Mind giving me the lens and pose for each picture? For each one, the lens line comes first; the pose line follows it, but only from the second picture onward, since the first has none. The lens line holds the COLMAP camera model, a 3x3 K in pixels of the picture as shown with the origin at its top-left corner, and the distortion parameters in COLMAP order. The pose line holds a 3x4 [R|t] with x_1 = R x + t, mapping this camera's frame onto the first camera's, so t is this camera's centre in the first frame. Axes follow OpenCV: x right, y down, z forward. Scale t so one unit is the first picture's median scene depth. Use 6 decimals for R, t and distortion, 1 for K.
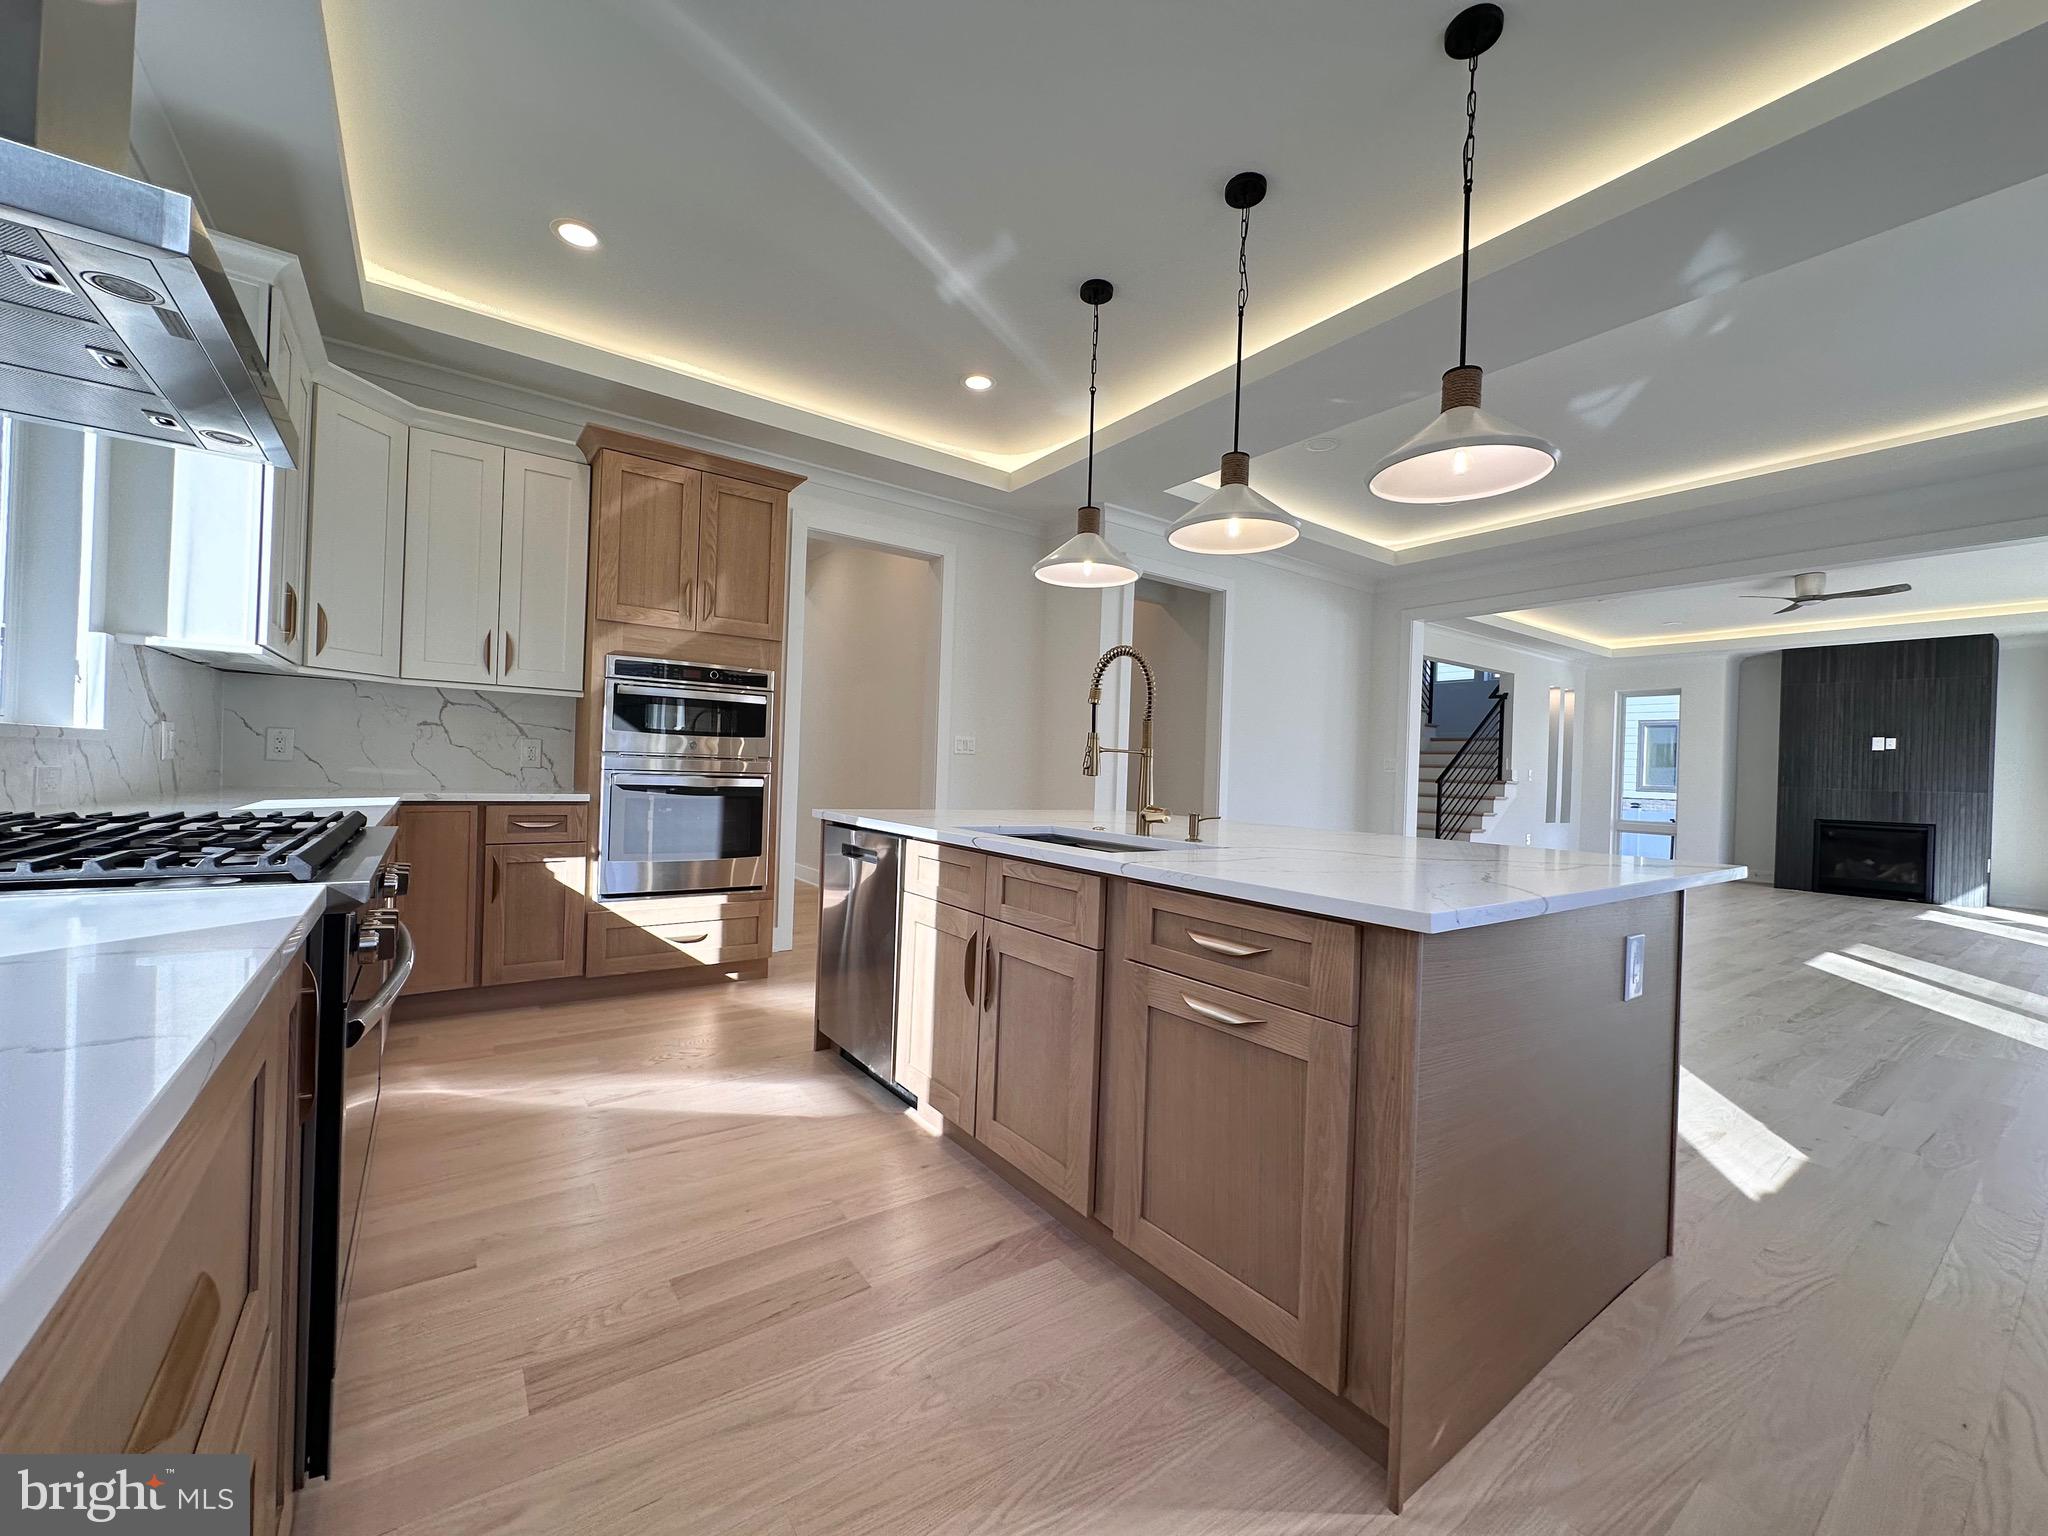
lens RADIAL K [[816.0, 0, 1024.0], [0, 816.0, 768.0], [0, 0, 1]] dist [-0.001480, -0.000335]
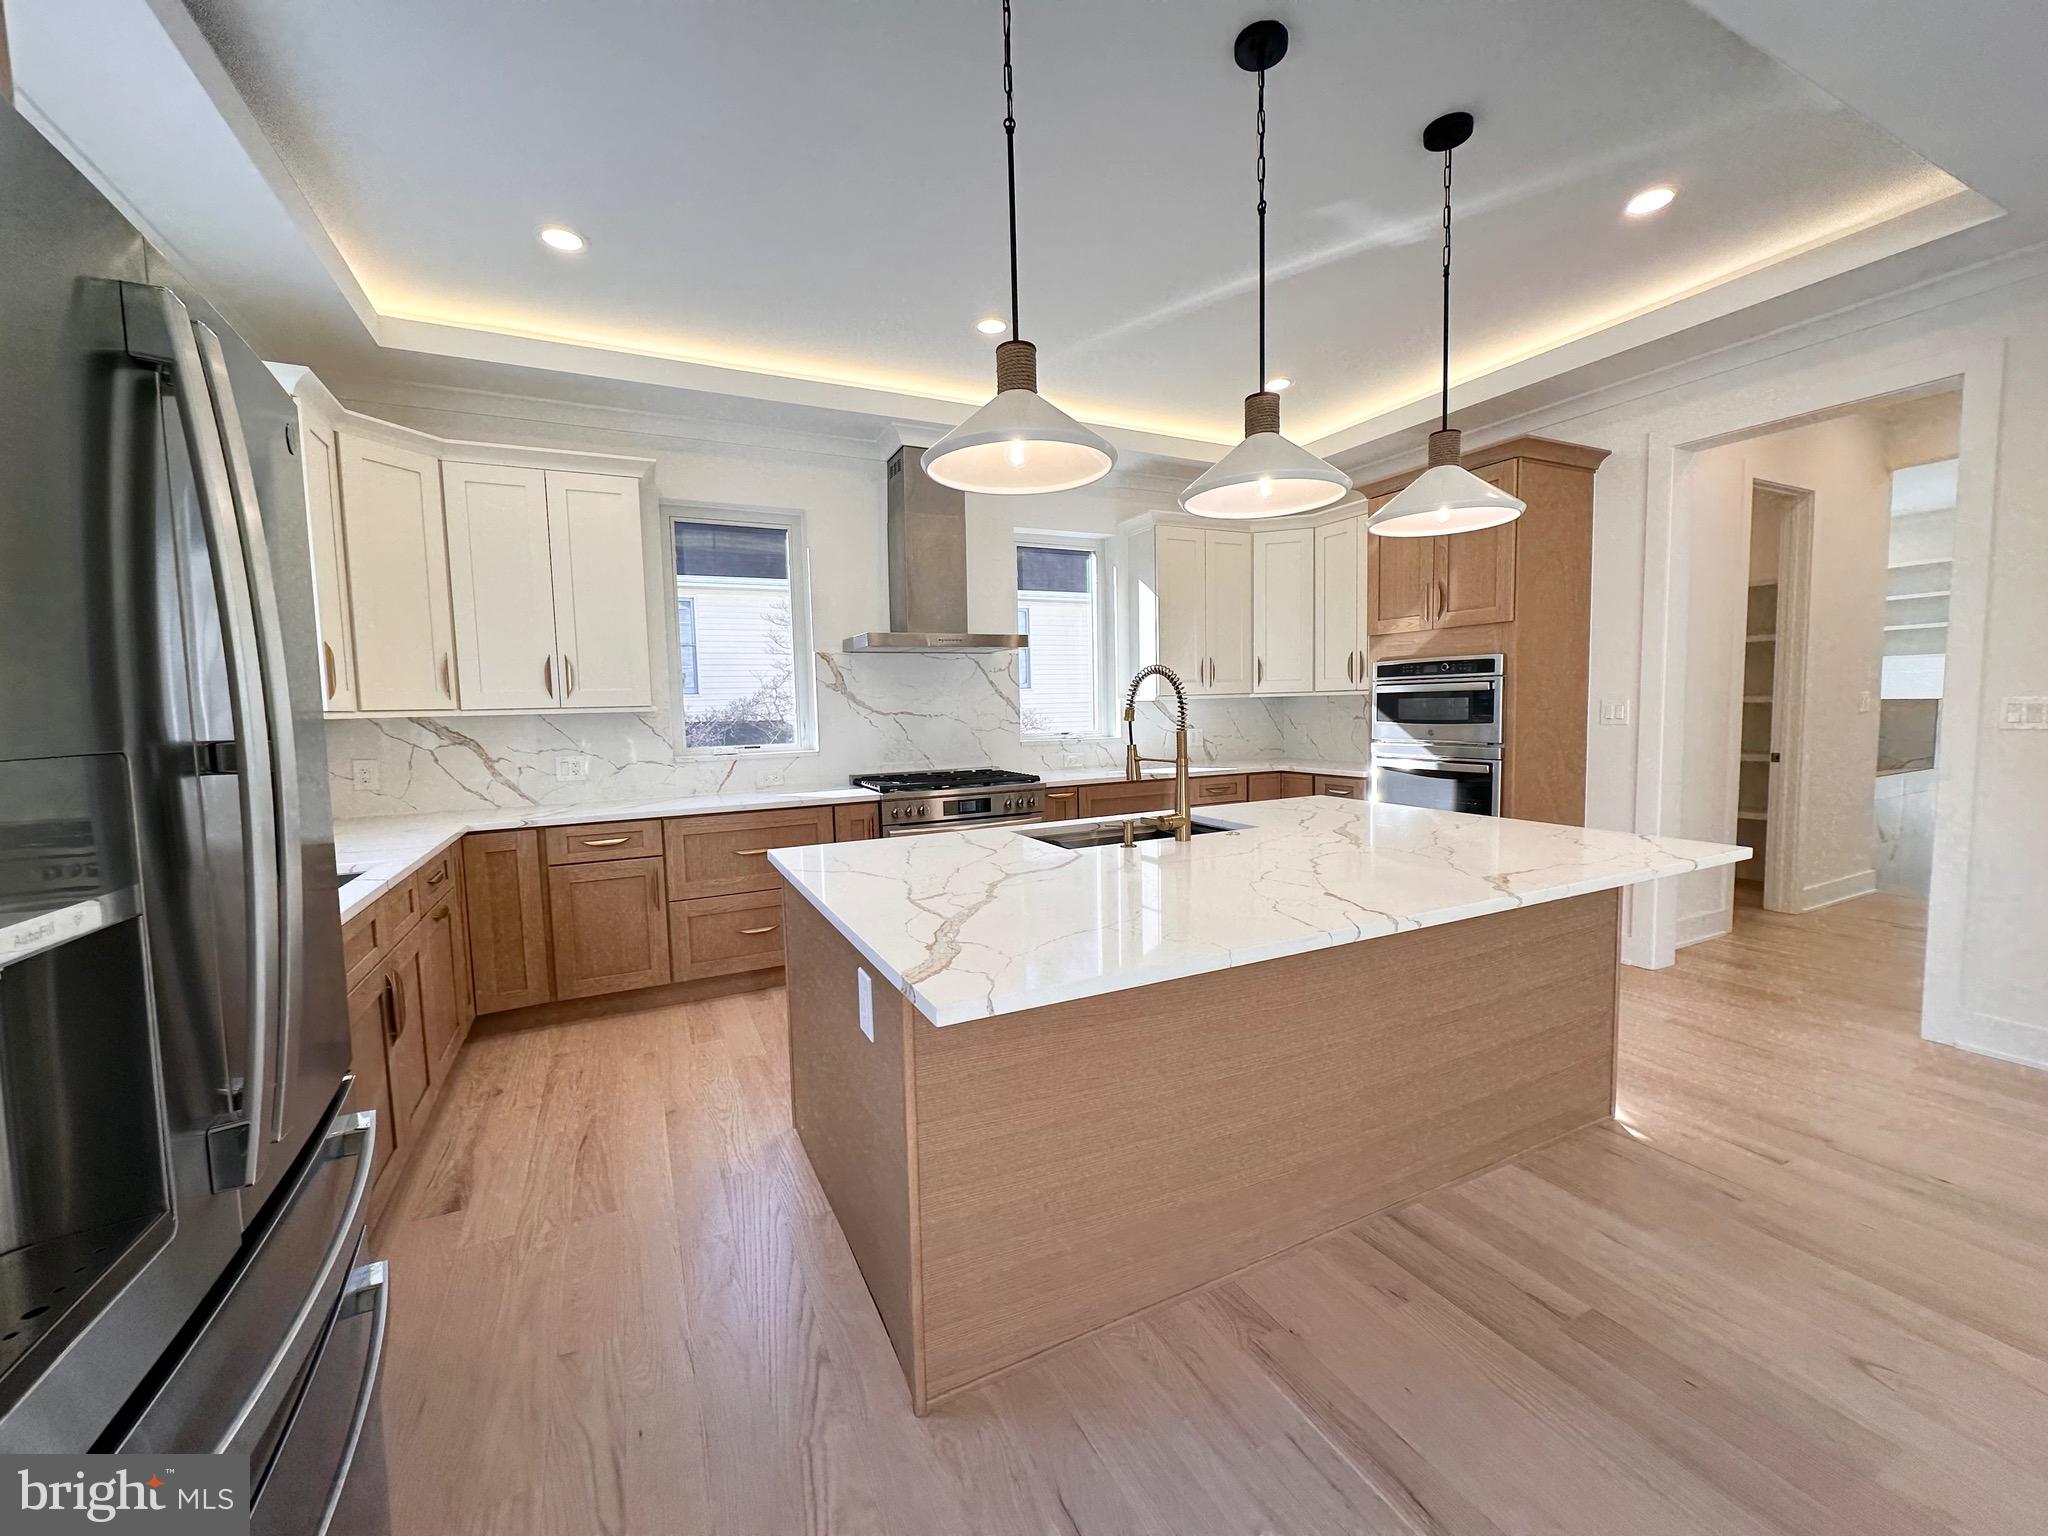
lens RADIAL K [[816.0, 0, 1024.0], [0, 816.0, 768.0], [0, 0, 1]] dist [-0.001480, -0.000335]
pose [[-0.163203, 0.047180, -0.985464, 0.407186], [0.019514, 0.998815, 0.044588, -0.020645], [0.986400, -0.011954, -0.163930, 0.328095]]
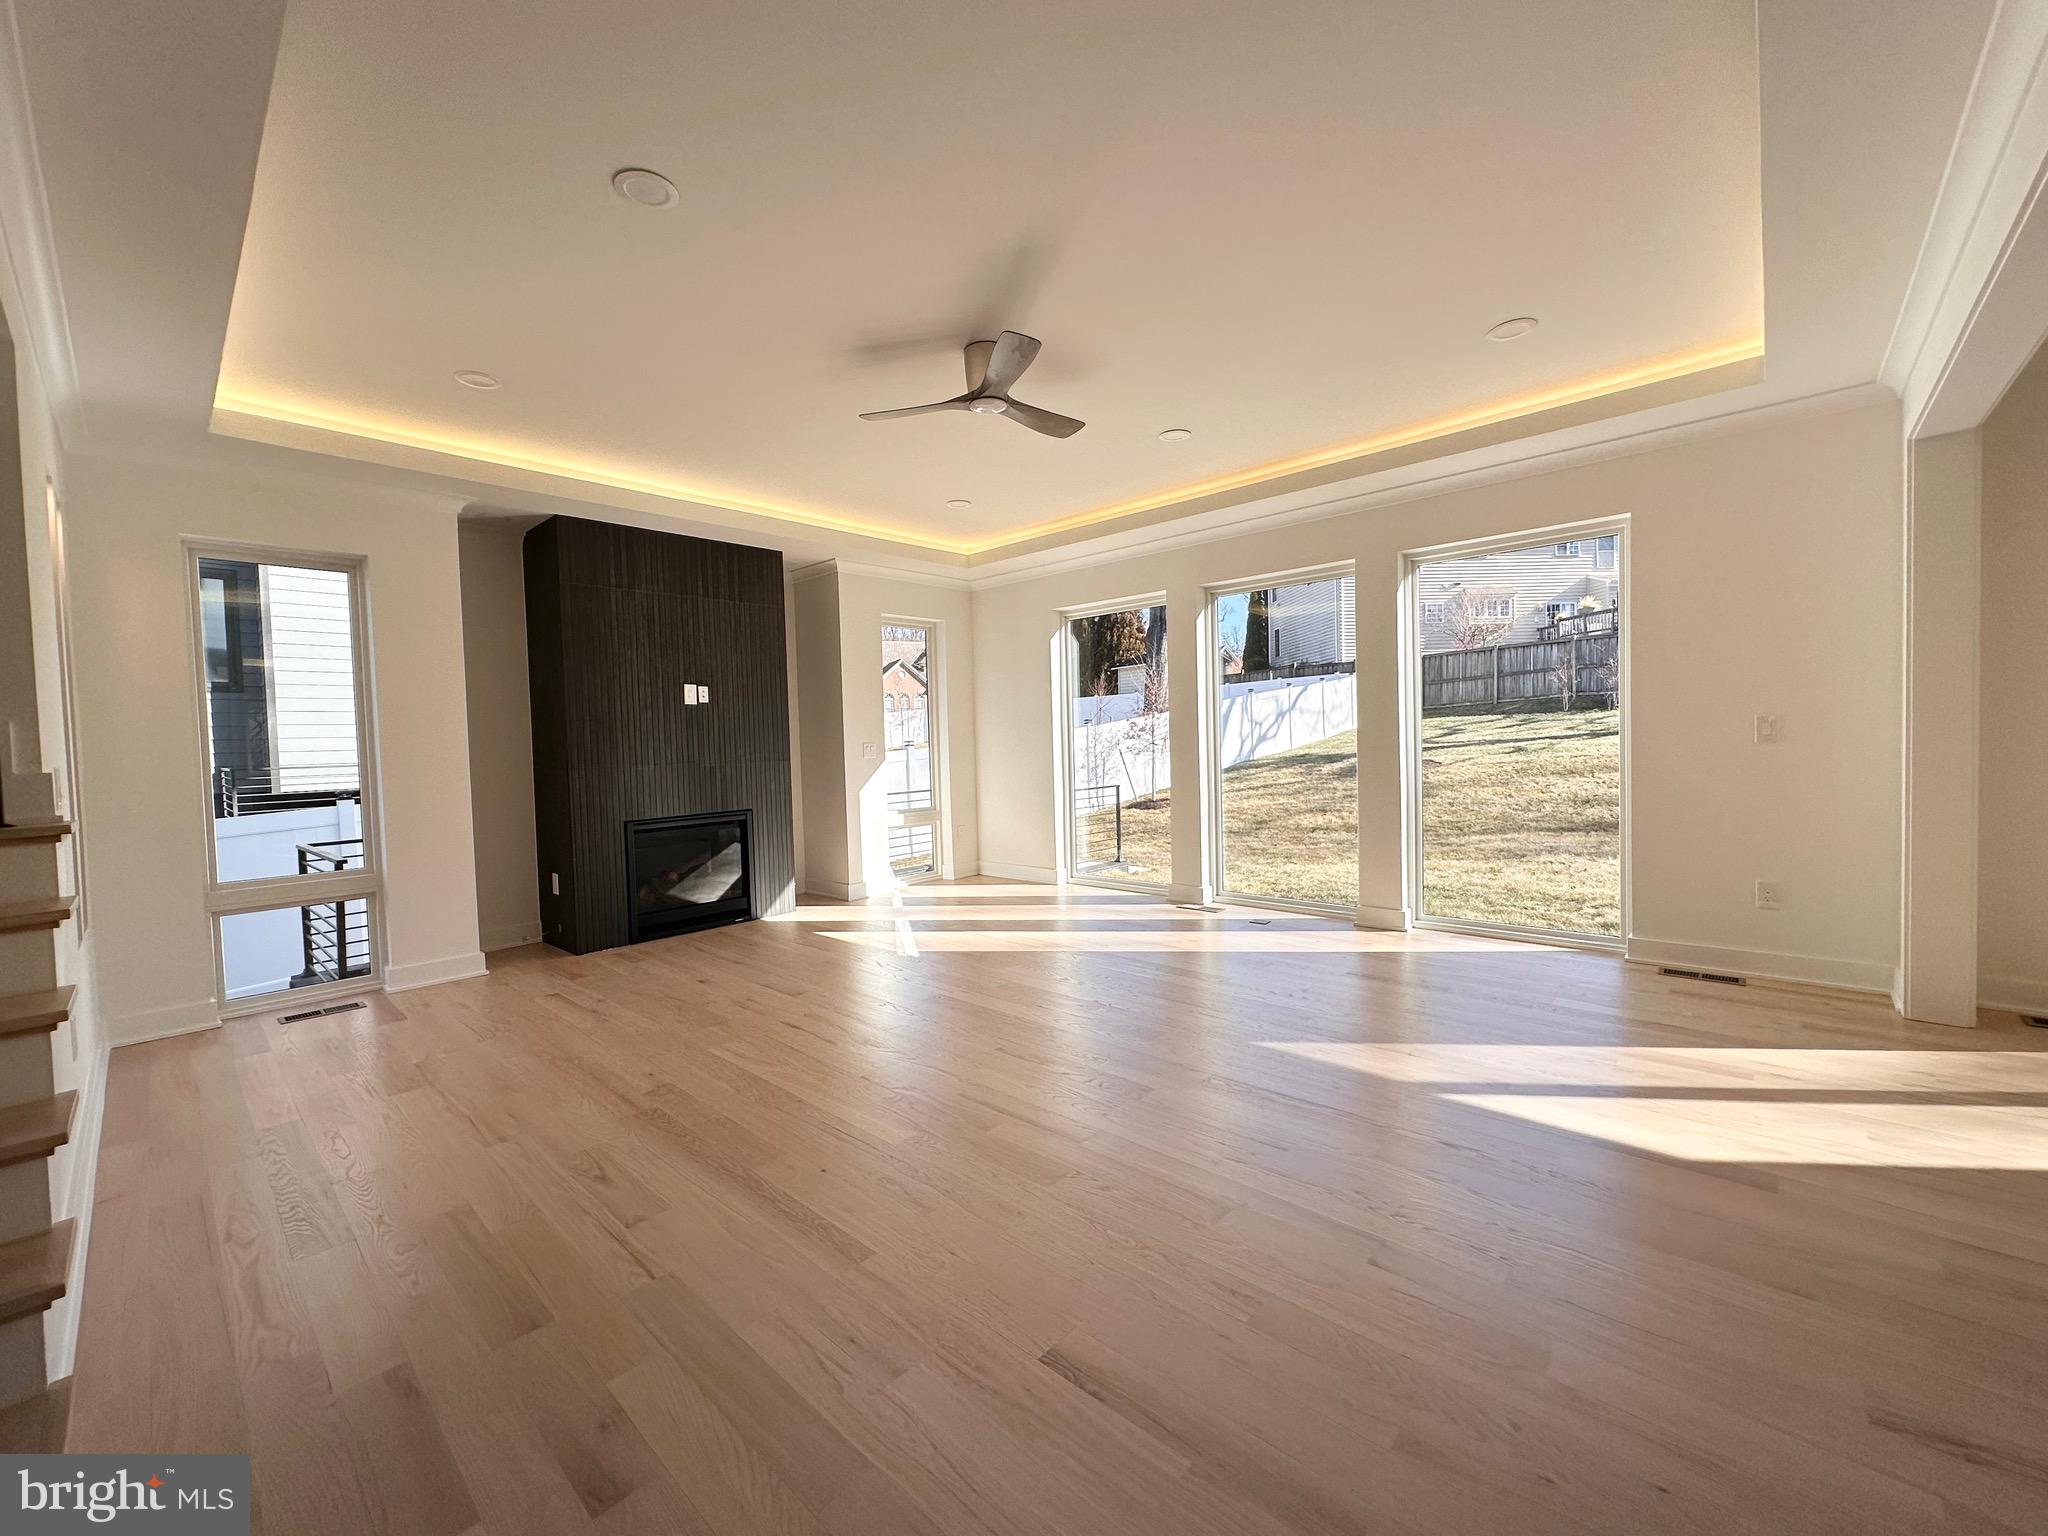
lens RADIAL K [[816.0, 0, 1024.0], [0, 816.0, 768.0], [0, 0, 1]] dist [-0.001480, -0.000335]
pose [[-0.204707, -0.061625, 0.976881, 0.438863], [0.020648, 0.997522, 0.067254, -0.011710], [-0.978606, 0.033938, -0.202927, 1.069205]]
